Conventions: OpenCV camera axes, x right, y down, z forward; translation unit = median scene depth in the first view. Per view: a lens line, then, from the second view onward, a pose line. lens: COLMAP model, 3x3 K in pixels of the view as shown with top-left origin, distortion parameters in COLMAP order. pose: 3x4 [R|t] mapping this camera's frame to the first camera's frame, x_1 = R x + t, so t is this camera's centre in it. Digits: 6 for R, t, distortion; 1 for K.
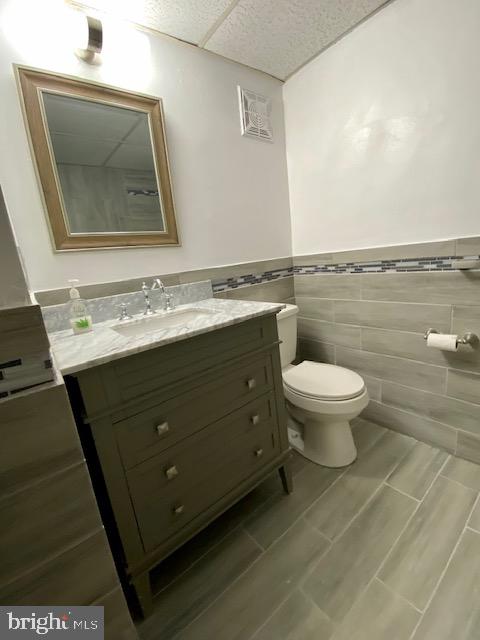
lens RADIAL K [[266.9, 0, 234.3], [0, 266.9, 319.4], [0, 0, 1]] dist [-0.019826, -0.000788]
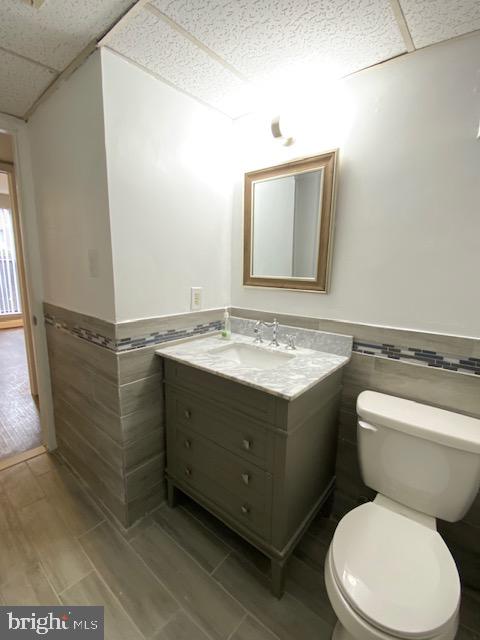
lens RADIAL K [[282.8, 0, 238.5], [0, 282.8, 317.1], [0, 0, 1]] dist [0.004966, -0.010234]
pose [[0.224027, 0.283724, -0.932369, 0.691645], [-0.261994, 0.939001, 0.222791, -0.329496], [0.938707, 0.194364, 0.284696, 0.400610]]
